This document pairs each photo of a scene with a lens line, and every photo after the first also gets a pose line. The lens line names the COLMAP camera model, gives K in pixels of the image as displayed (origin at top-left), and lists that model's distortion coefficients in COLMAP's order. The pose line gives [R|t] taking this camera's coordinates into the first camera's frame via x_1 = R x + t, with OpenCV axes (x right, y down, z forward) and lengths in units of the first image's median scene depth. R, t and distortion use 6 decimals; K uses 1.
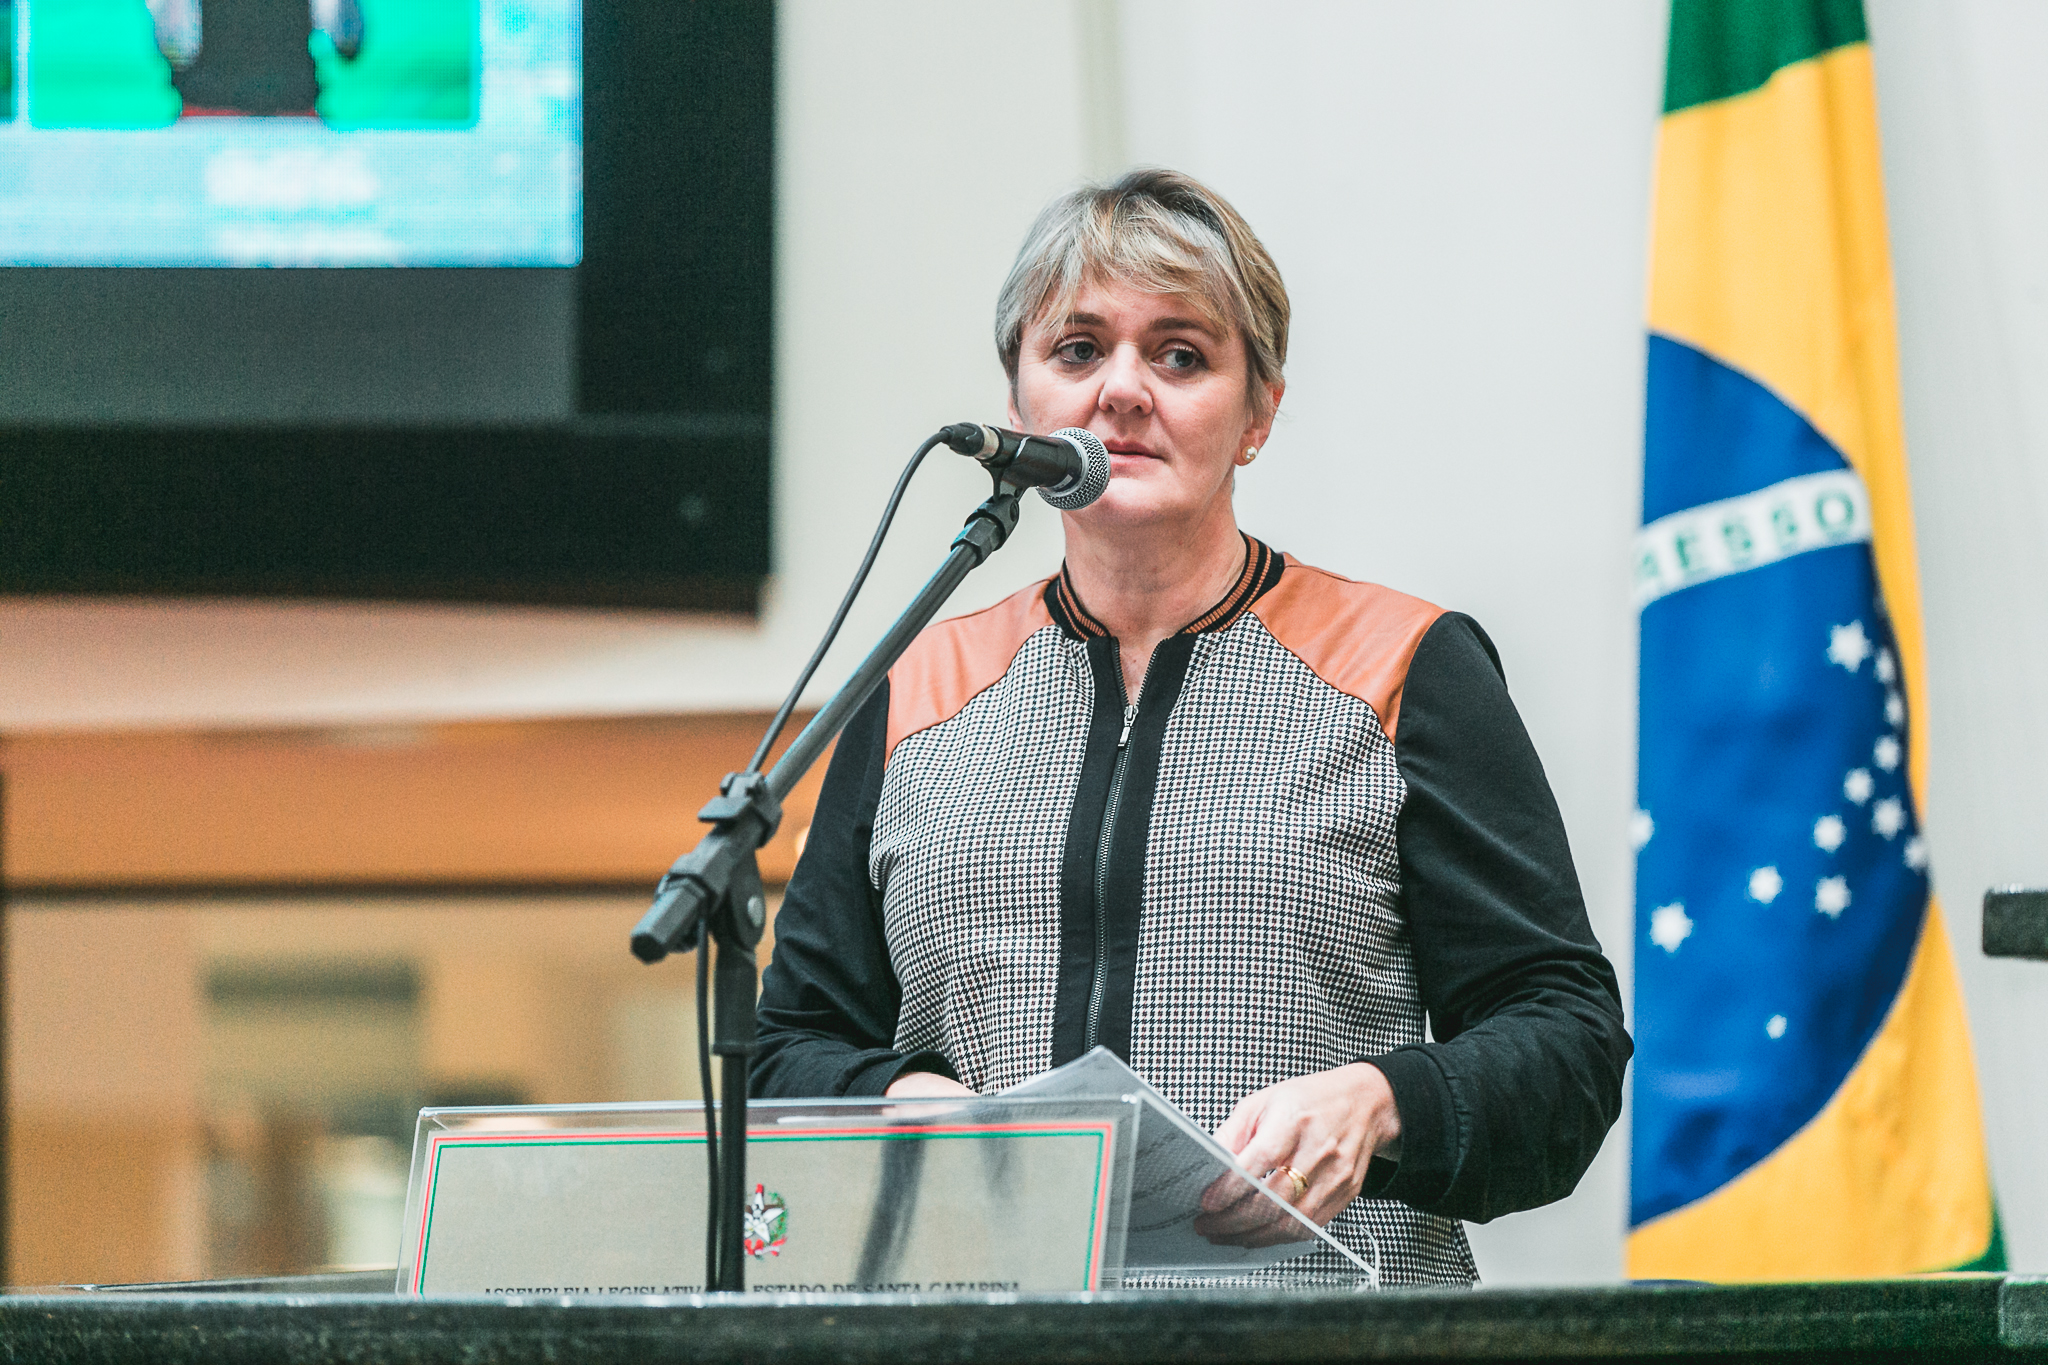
lens RADIAL K [[9618.5, 0, 1019.4], [0, 9618.5, 684.1], [0, 0, 1]] dist [-0.133873, 0.000000]
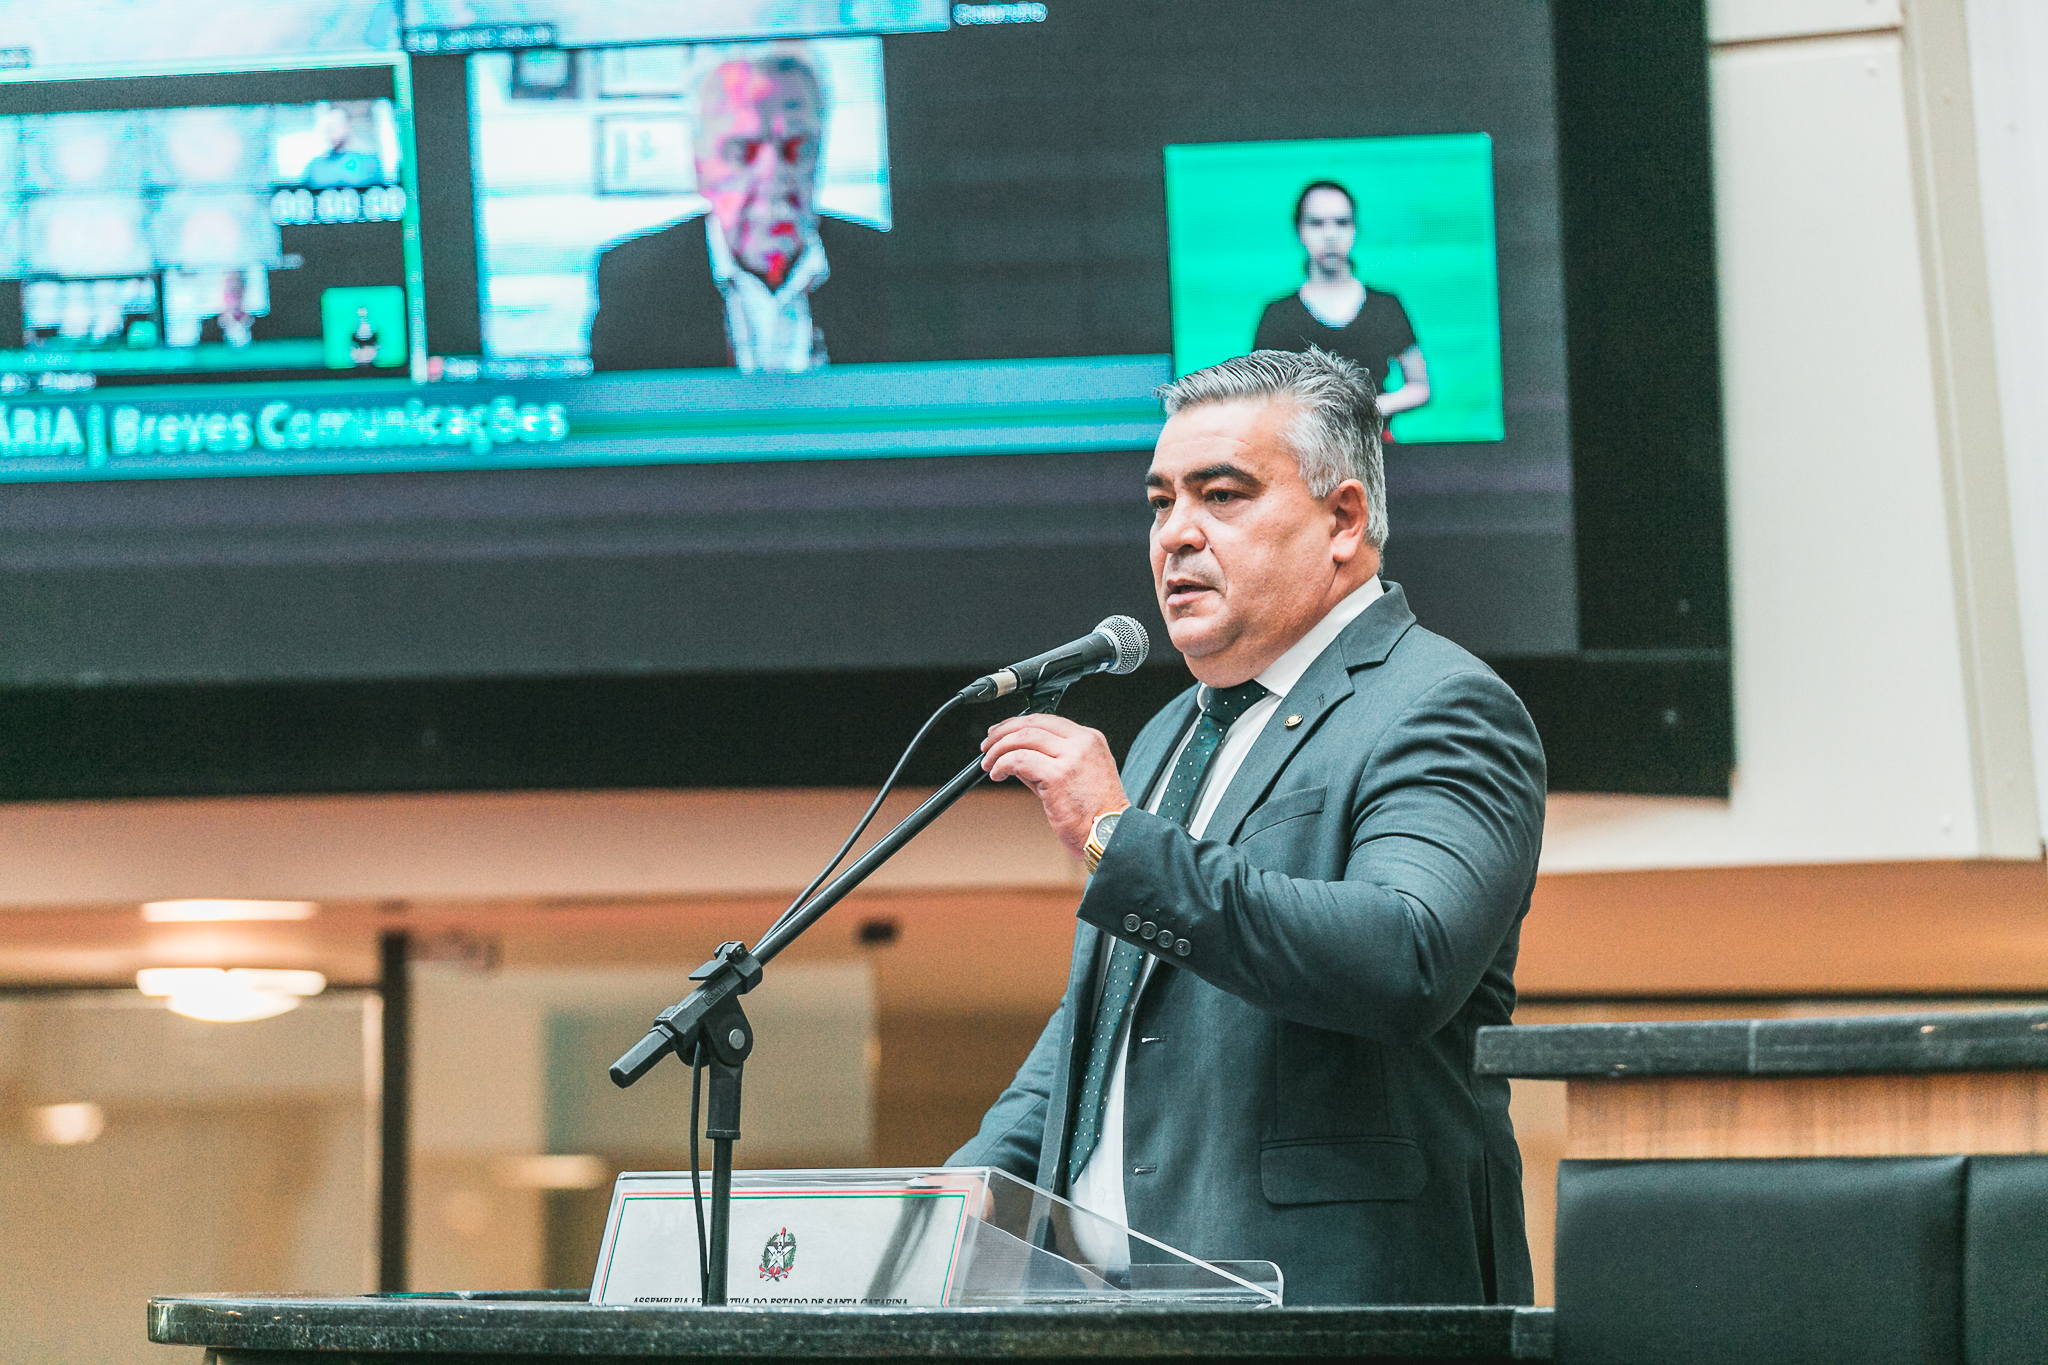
lens RADIAL K [[7973.9, 0, 951.6], [0, 7973.9, 651.4], [0, 0, 1]] dist [0.111048, 0.000000]
pose [[0.921210, -0.015247, -0.388768, 0.430907], [0.009259, 0.999808, -0.017271, -0.012944], [0.388957, 0.012311, 0.921174, -0.092584]]
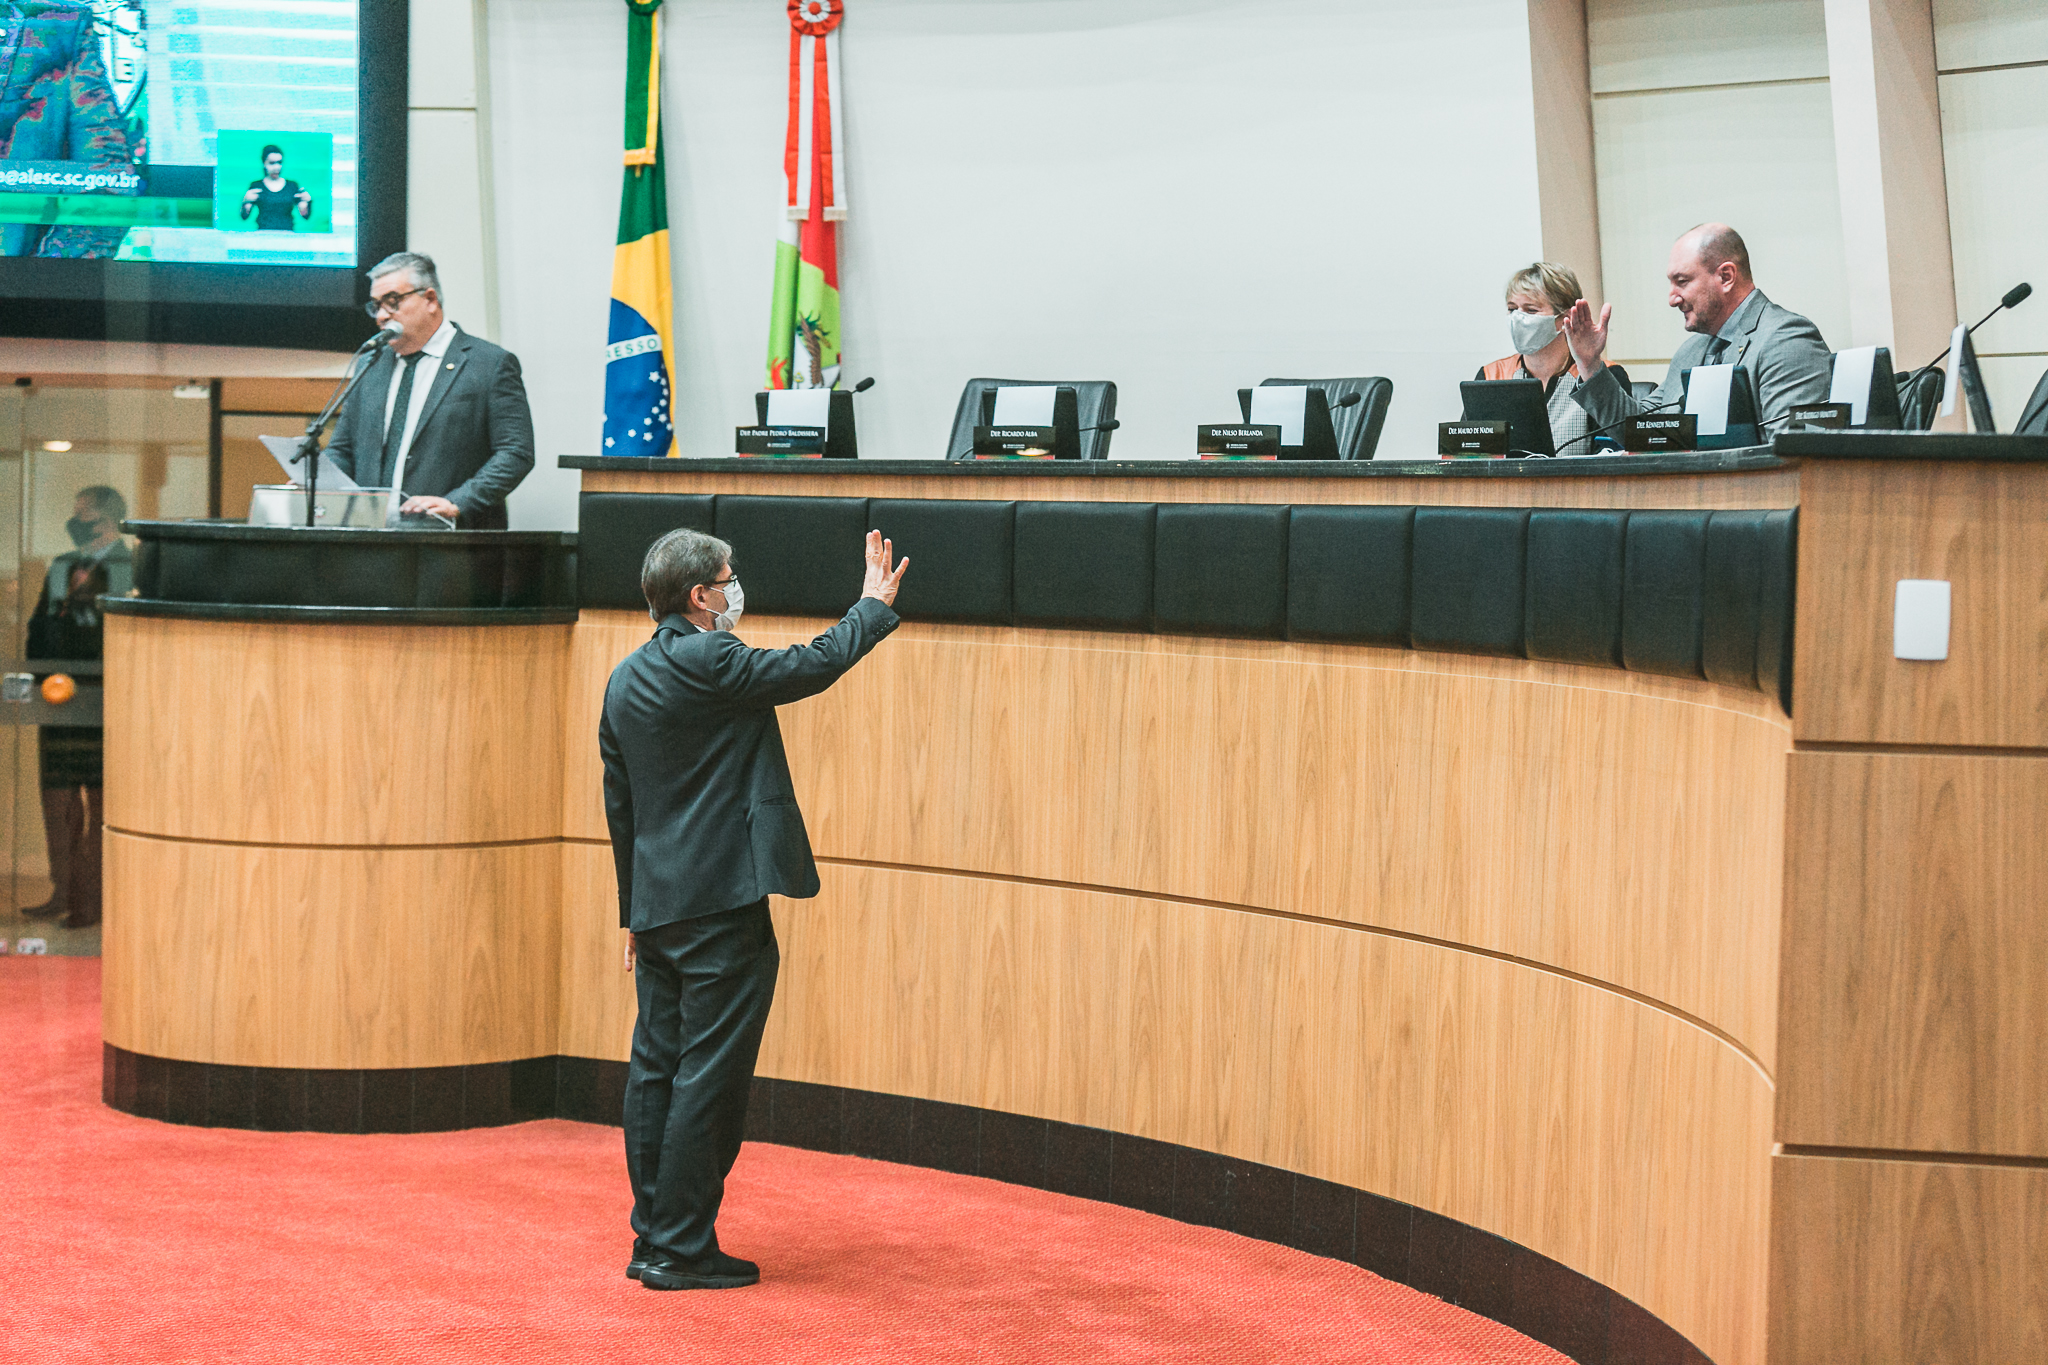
lens RADIAL K [[4039.0, 0, 1022.1], [0, 4039.0, 683.7], [0, 0, 1]] dist [-0.030527, 0.000000]
pose [[0.998051, 0.031986, 0.053585, 0.209083], [-0.037434, 0.993875, 0.103976, -0.079894], [-0.049931, -0.105780, 0.993135, -1.019779]]
